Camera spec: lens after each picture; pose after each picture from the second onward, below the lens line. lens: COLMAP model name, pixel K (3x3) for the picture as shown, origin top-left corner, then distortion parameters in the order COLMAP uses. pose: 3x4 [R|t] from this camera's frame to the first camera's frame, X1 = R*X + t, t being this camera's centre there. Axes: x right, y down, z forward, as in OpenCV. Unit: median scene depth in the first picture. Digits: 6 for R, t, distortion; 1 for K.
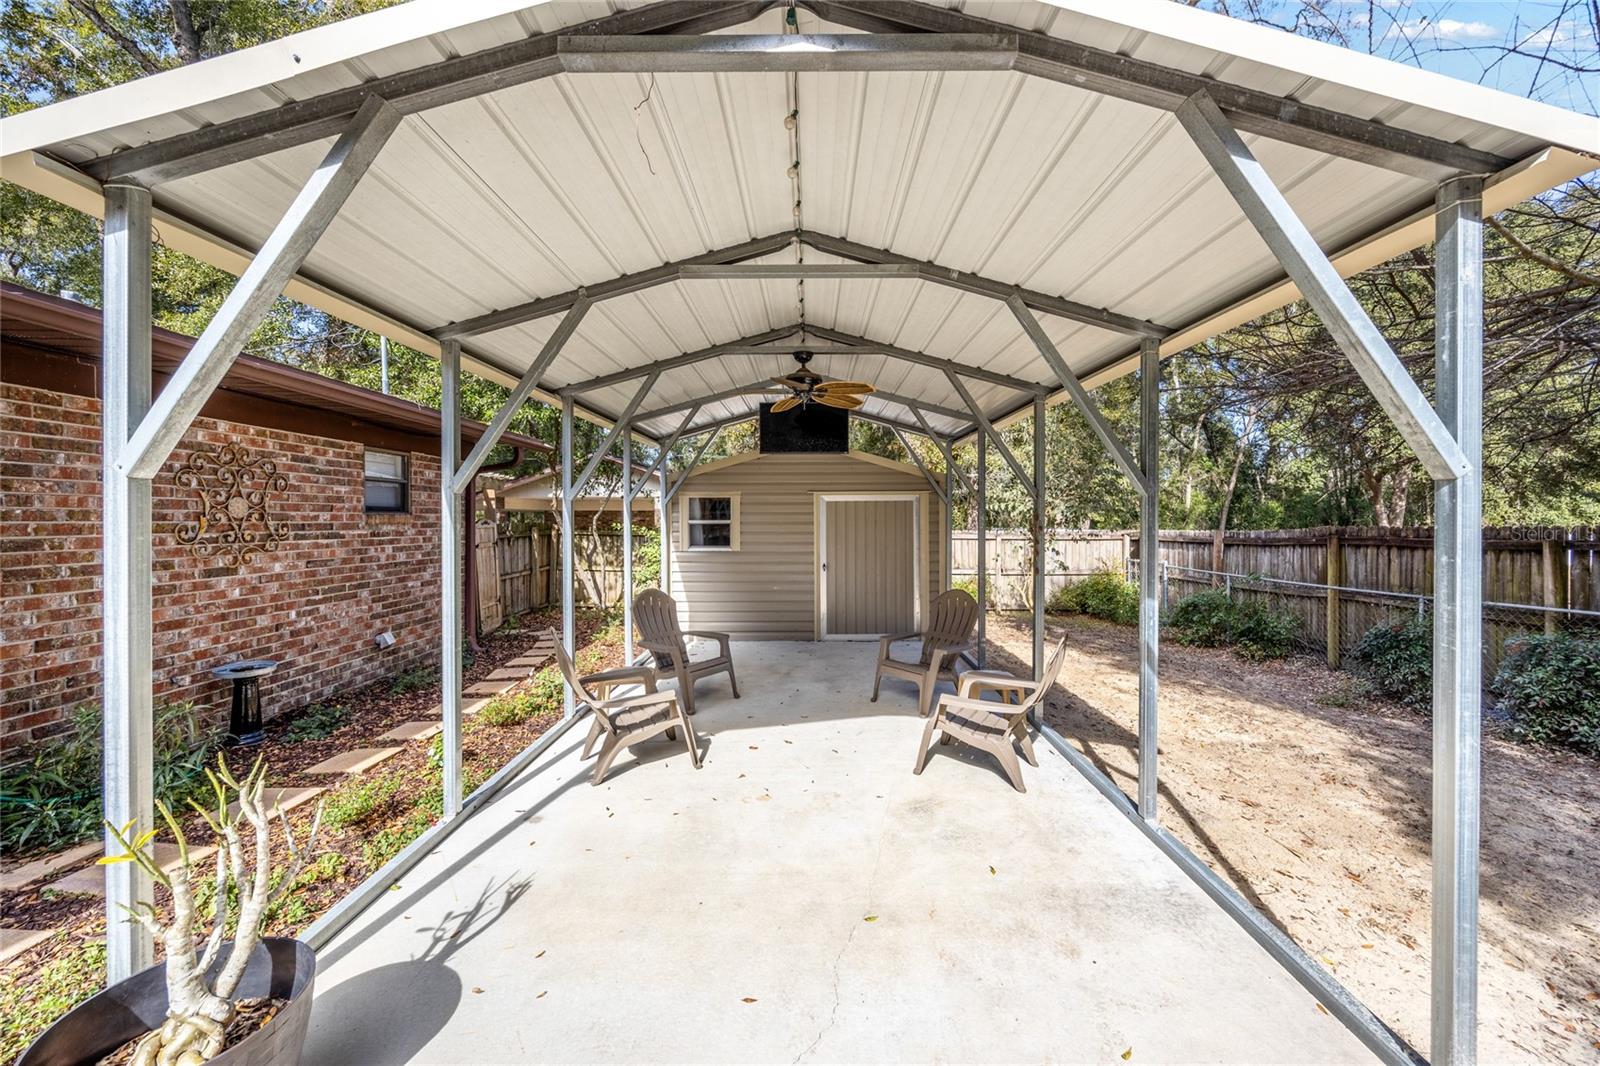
lens RADIAL K [[608.5, 0, 805.1], [0, 608.5, 524.9], [0, 0, 1]] dist [-0.005781, 0.000937]
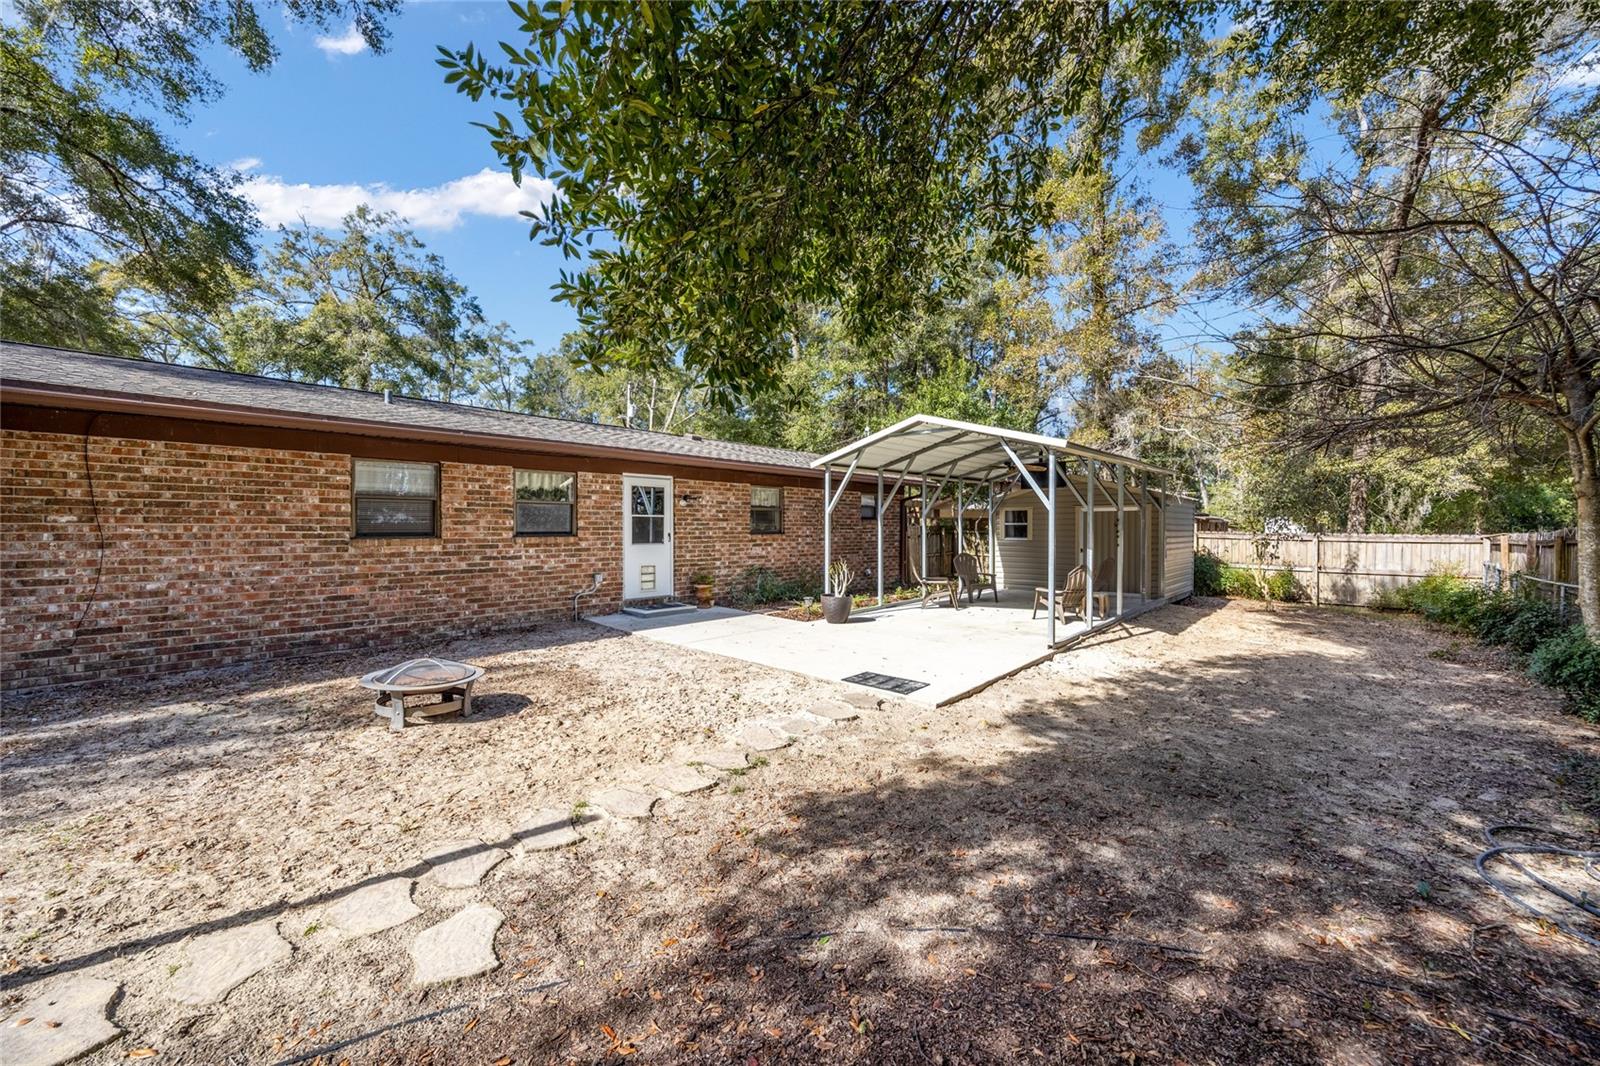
lens RADIAL K [[608.5, 0, 801.1], [0, 608.5, 531.2], [0, 0, 1]] dist [-0.005781, 0.000937]
pose [[0.745129, 0.005724, -0.666896, 0.852177], [-0.006521, 0.999978, 0.001296, 0.028253], [0.666889, 0.003383, 0.745149, -1.155826]]
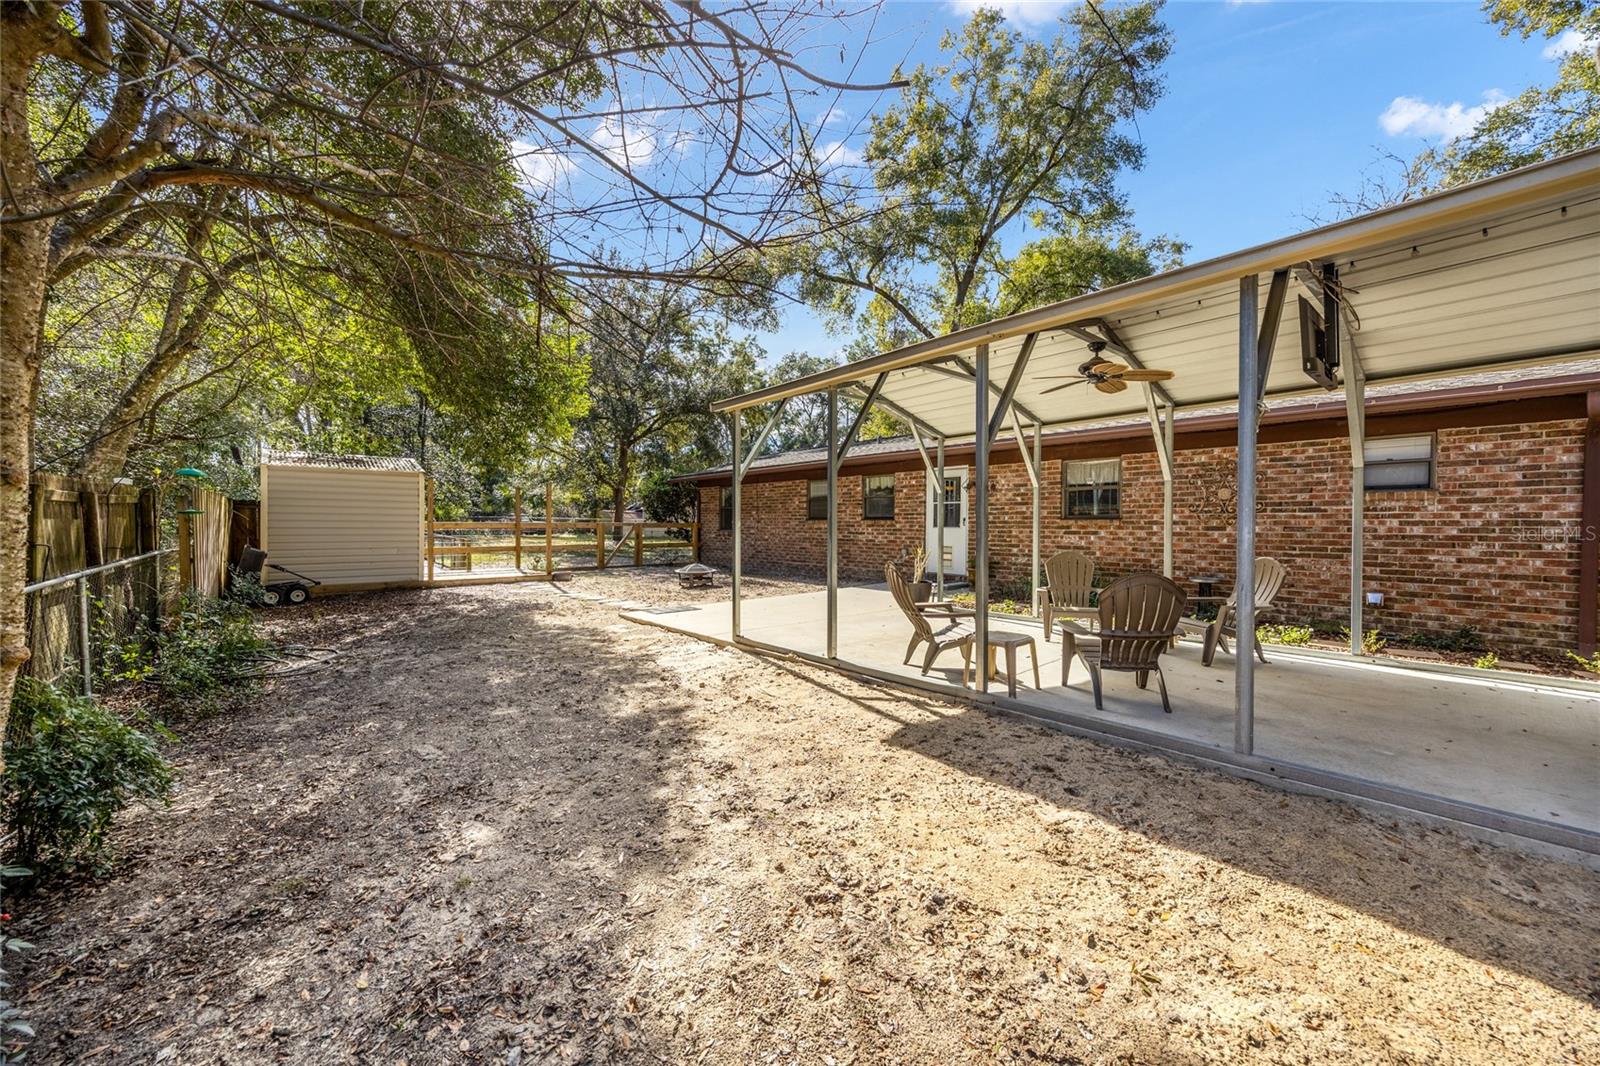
lens RADIAL K [[608.5, 0, 798.7], [0, 608.5, 529.9], [0, 0, 1]] dist [-0.005781, 0.000937]
pose [[-0.758775, 0.004039, -0.651341, 1.063731], [-0.008420, 0.999836, 0.016010, 0.053478], [0.651299, 0.017633, -0.758616, 1.350859]]
